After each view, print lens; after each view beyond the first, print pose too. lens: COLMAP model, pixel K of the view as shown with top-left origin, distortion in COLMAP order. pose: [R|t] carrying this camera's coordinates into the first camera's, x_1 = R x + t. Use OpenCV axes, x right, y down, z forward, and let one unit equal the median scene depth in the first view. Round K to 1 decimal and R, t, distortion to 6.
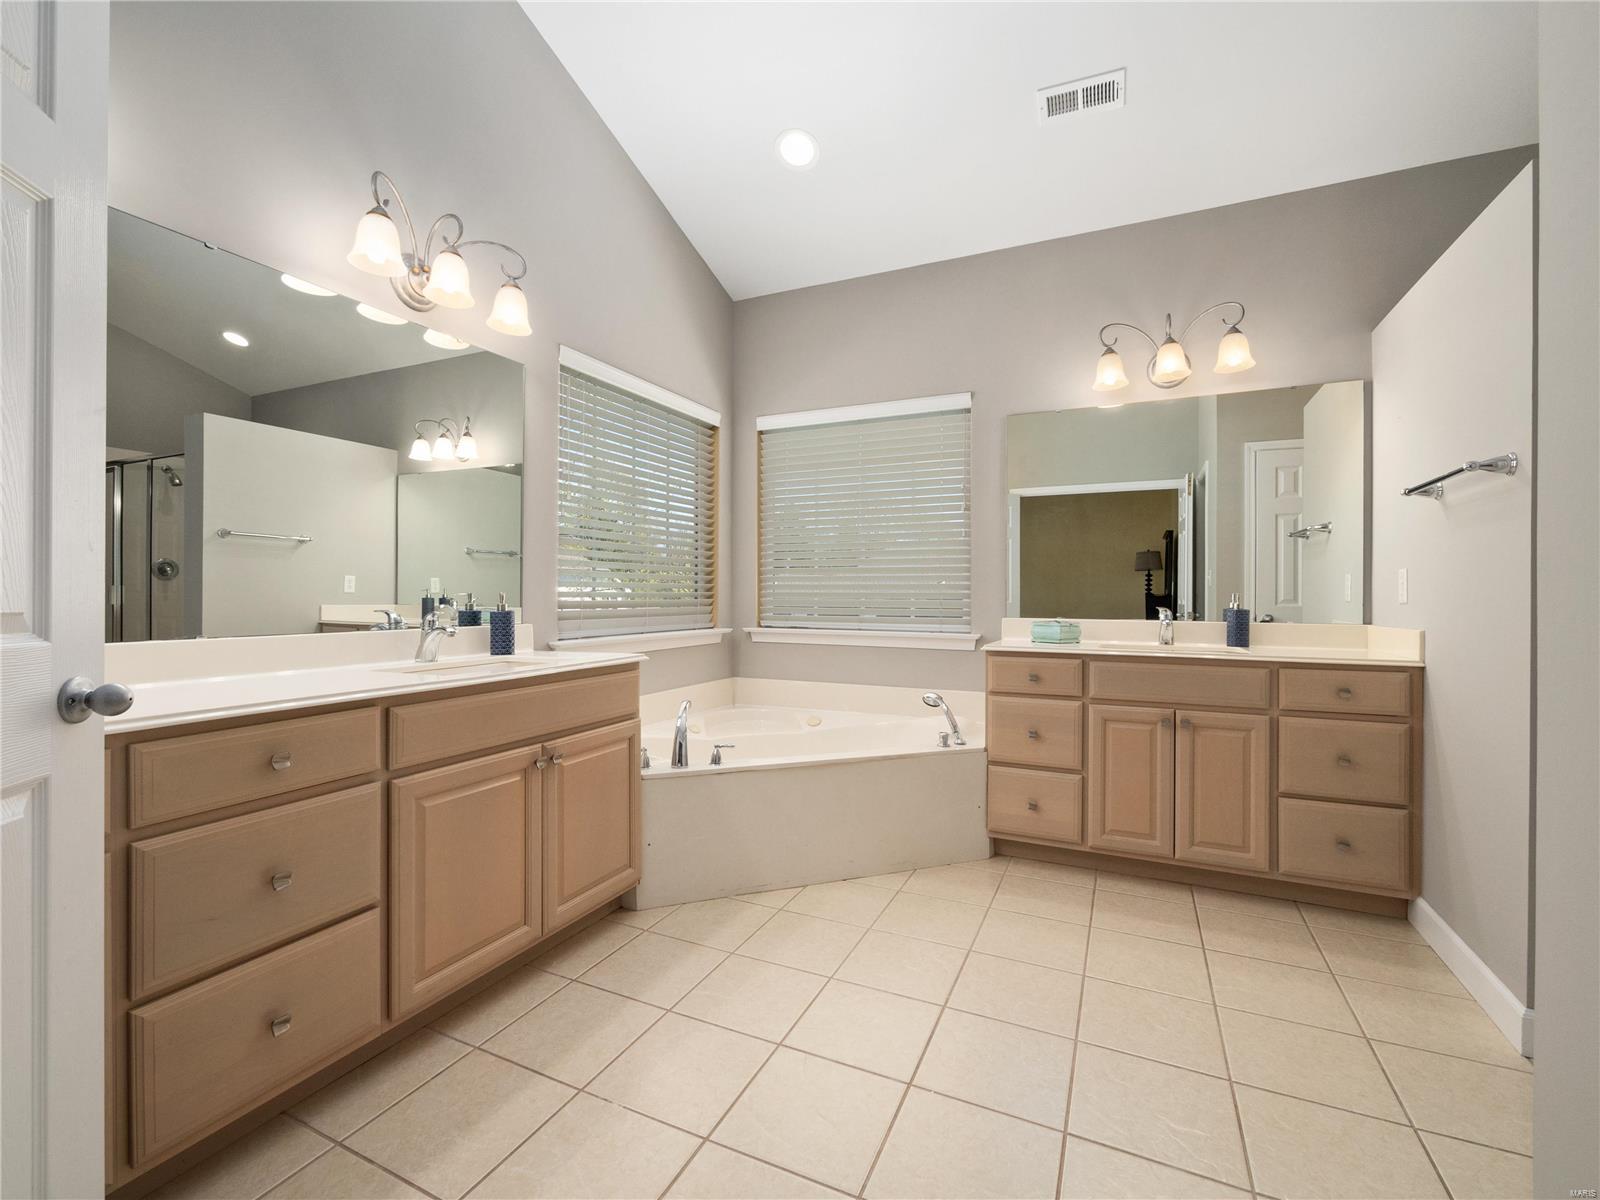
lens RADIAL K [[697.4, 0, 802.2], [0, 697.4, 595.7], [0, 0, 1]] dist [-0.003198, 0.000229]
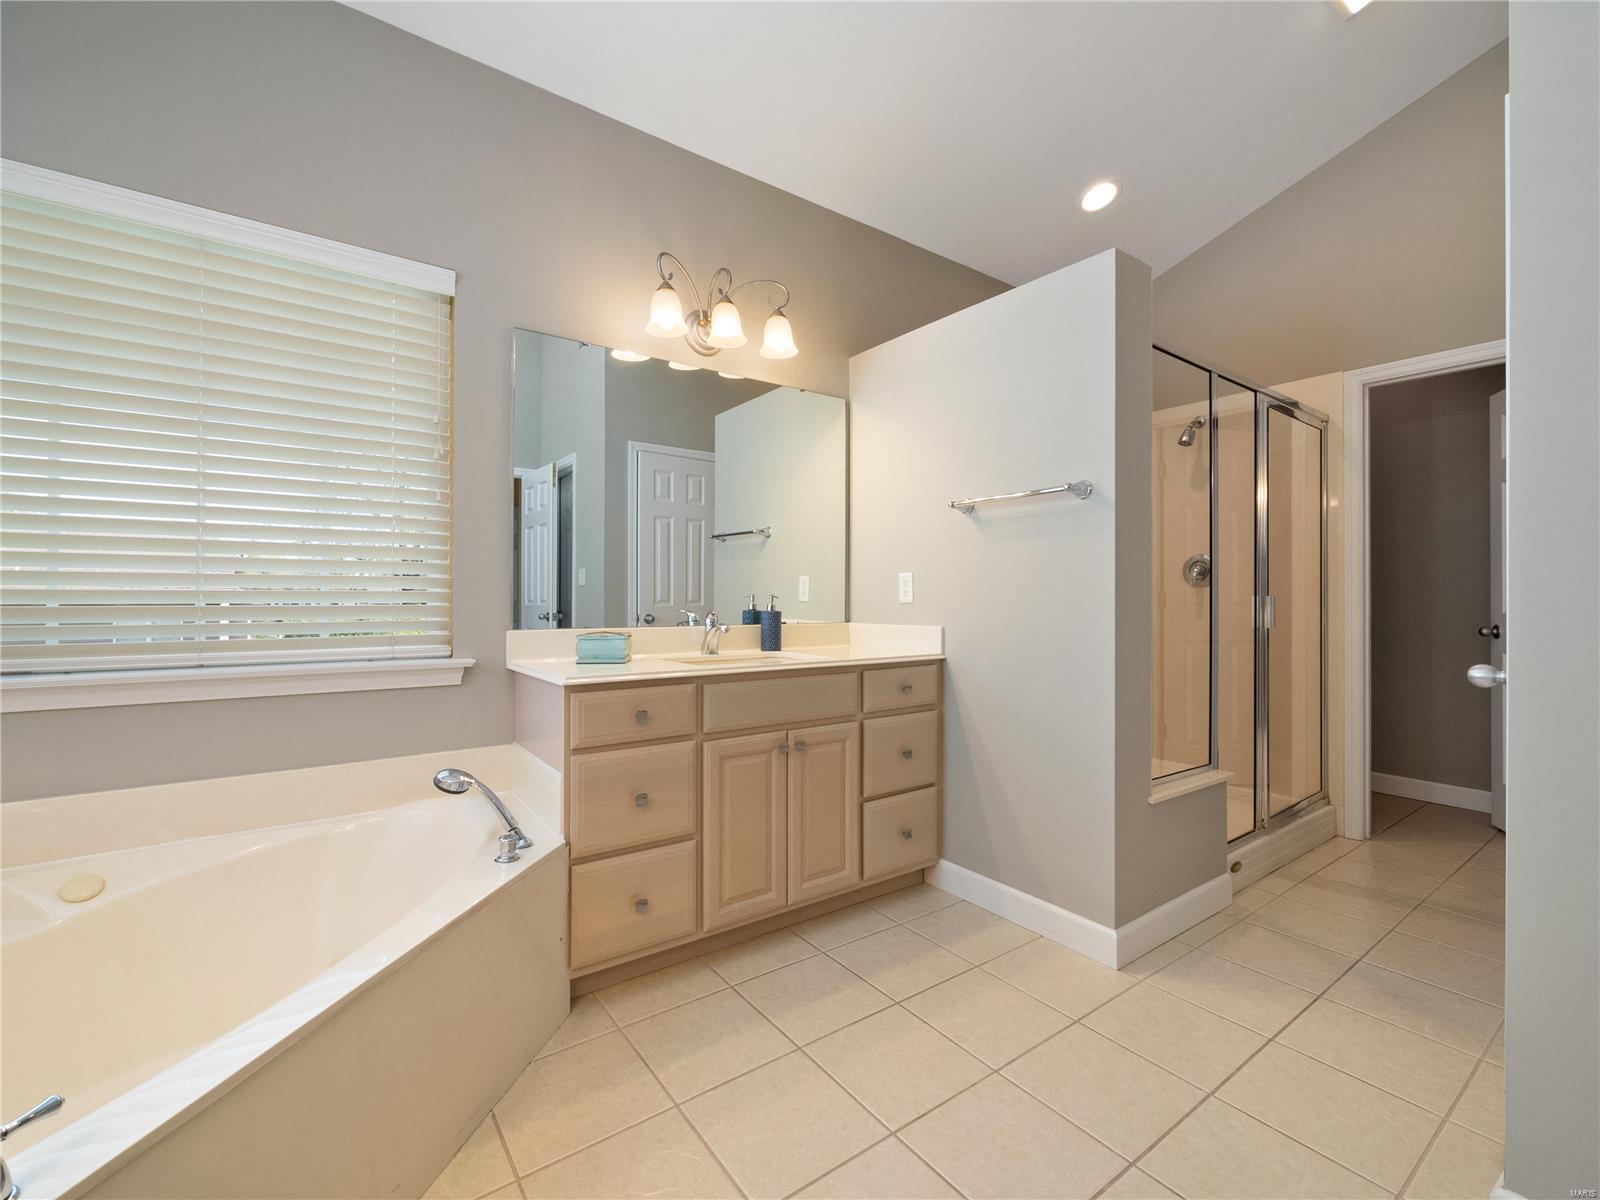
lens RADIAL K [[697.4, 0, 802.2], [0, 697.4, 595.7], [0, 0, 1]] dist [-0.003198, 0.000229]
pose [[0.490418, -0.002398, 0.871484, -0.192469], [0.000292, 0.999997, 0.002587, -0.004151], [-0.871487, -0.001014, 0.490417, 0.545764]]
